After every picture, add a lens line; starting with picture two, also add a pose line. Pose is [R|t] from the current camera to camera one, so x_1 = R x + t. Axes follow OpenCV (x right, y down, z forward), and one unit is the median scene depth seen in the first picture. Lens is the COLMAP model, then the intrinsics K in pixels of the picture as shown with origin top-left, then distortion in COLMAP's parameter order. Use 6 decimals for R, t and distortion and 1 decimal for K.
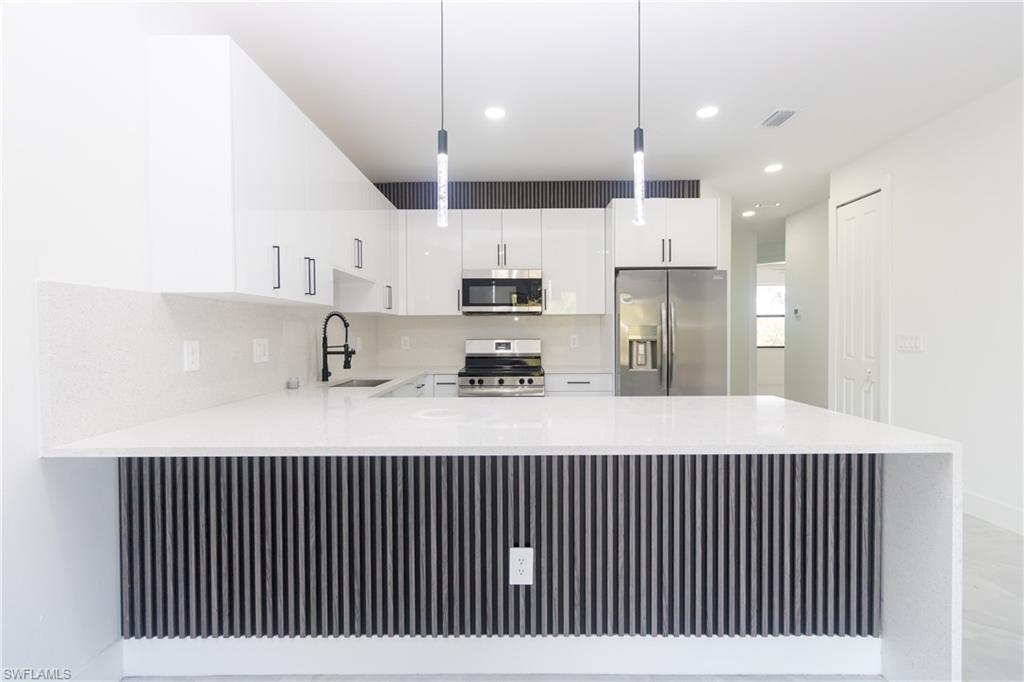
lens RADIAL K [[475.2, 0, 512.3], [0, 475.2, 337.9], [0, 0, 1]] dist [-0.001675, 0.000032]
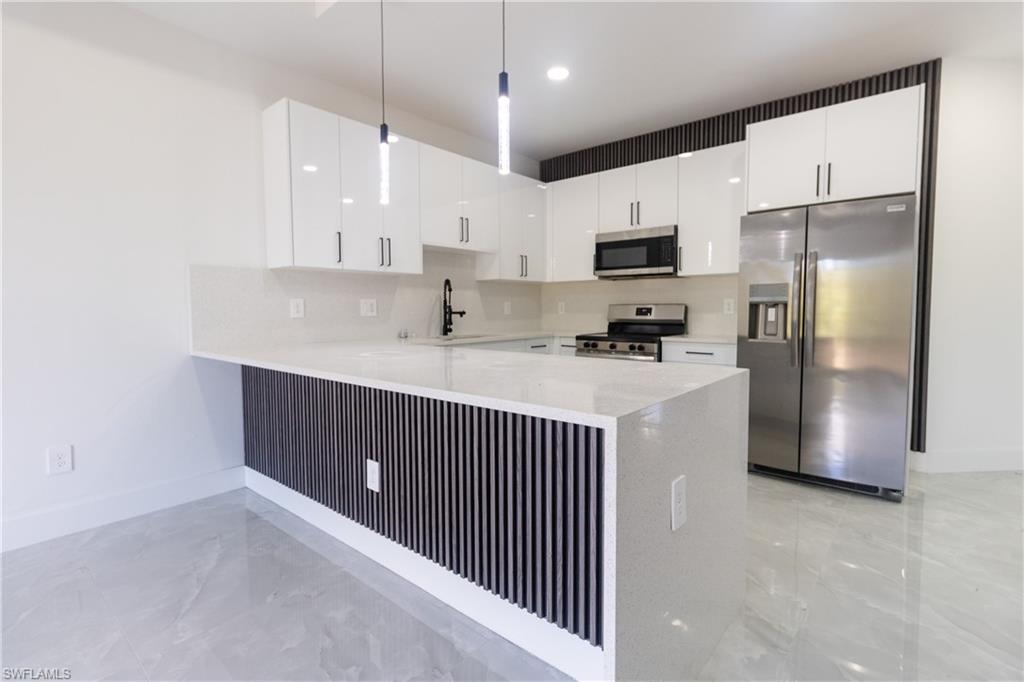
lens RADIAL K [[480.4, 0, 510.1], [0, 480.4, 332.6], [0, 0, 1]] dist [0.001835, 0.000171]
pose [[0.763529, 0.034402, -0.644856, 0.552194], [-0.007423, 0.998982, 0.044505, 0.026355], [0.645731, -0.029194, 0.763007, 0.147443]]
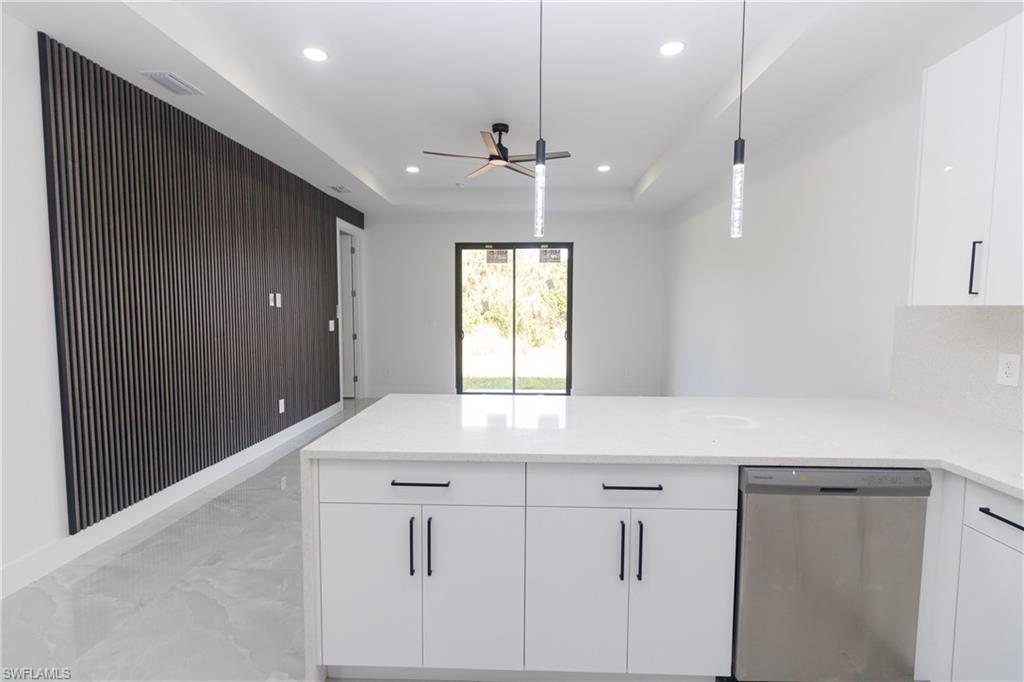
lens RADIAL K [[464.6, 0, 515.3], [0, 464.6, 339.9], [0, 0, 1]] dist [0.002630, 0.000392]
pose [[-0.999846, -0.001344, 0.017512, 0.180219], [0.000115, 0.996547, 0.083029, -0.061136], [-0.017563, 0.083018, -0.996393, 1.199748]]
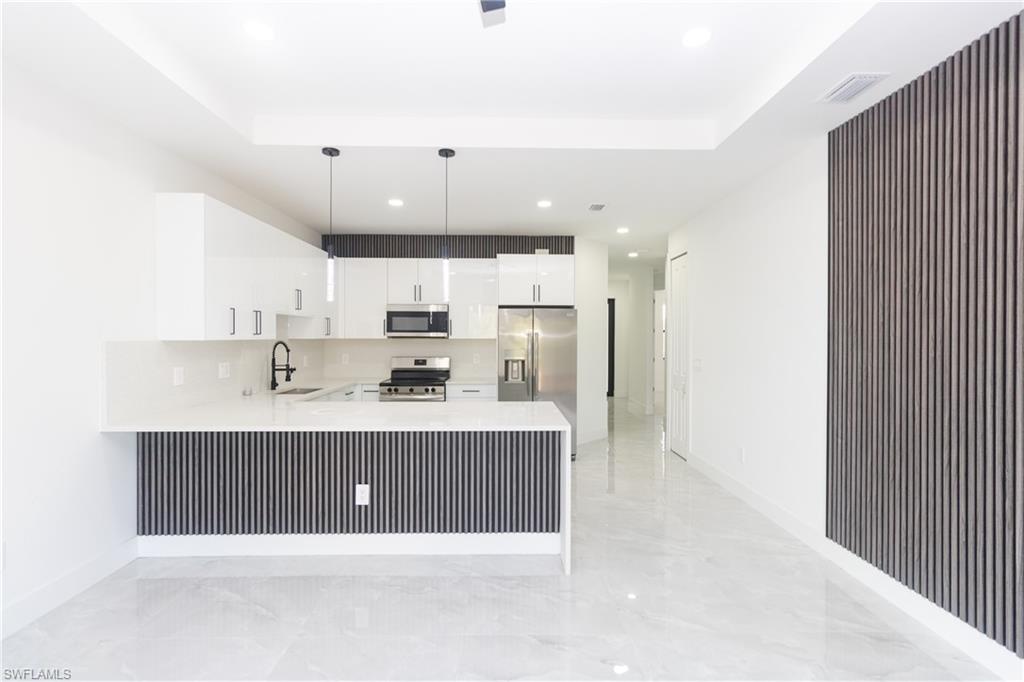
lens RADIAL K [[475.2, 0, 512.3], [0, 475.2, 337.9], [0, 0, 1]] dist [-0.001675, 0.000032]
pose [[0.999586, 0.008302, 0.027534, 0.274992], [-0.008042, 0.999922, -0.009516, -0.055124], [-0.027611, 0.009291, 0.999576, -0.429878]]
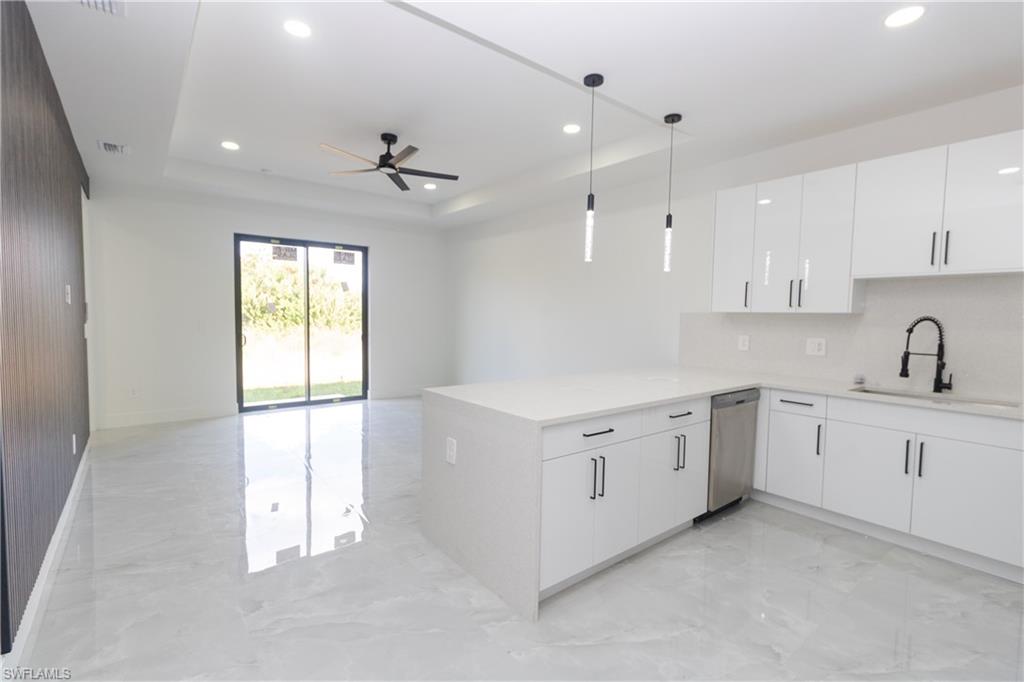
lens RADIAL K [[464.6, 0, 515.3], [0, 464.6, 339.9], [0, 0, 1]] dist [0.002630, 0.000392]
pose [[-0.776572, 0.027566, -0.629425, 0.801442], [-0.019473, 0.997515, 0.067712, -0.053900], [0.629727, 0.064840, -0.774106, 1.178755]]
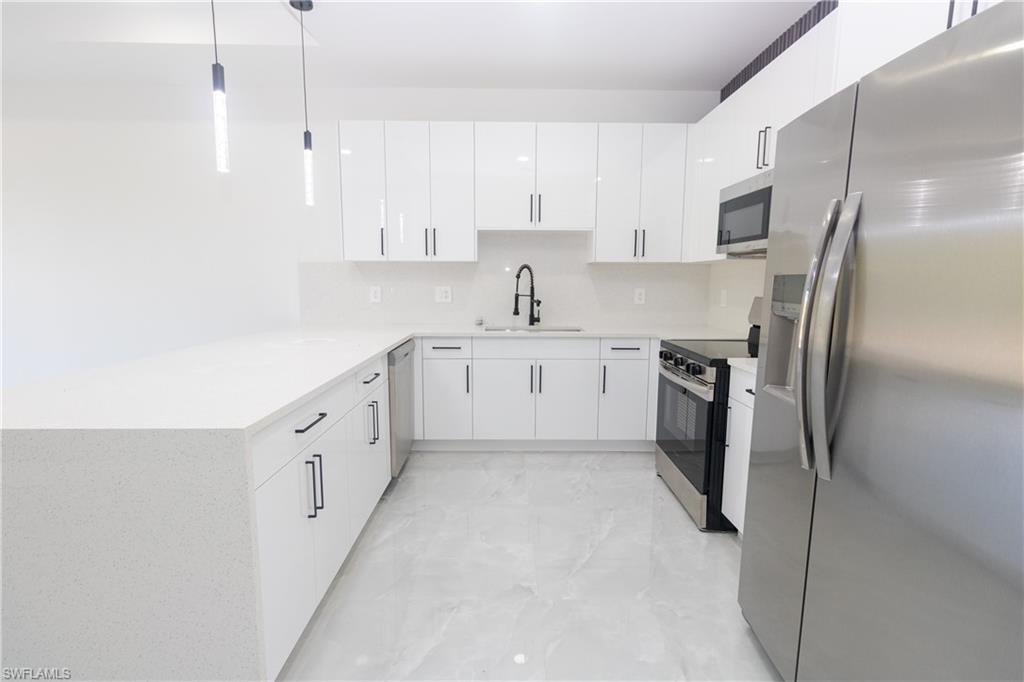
lens RADIAL K [[469.6, 0, 512.0], [0, 469.6, 339.5], [0, 0, 1]] dist [-0.002682, -0.000296]
pose [[0.018266, 0.132109, -0.991067, 0.745983], [-0.017059, 0.991129, 0.131802, -0.024272], [0.999688, 0.014499, 0.020358, 0.931980]]
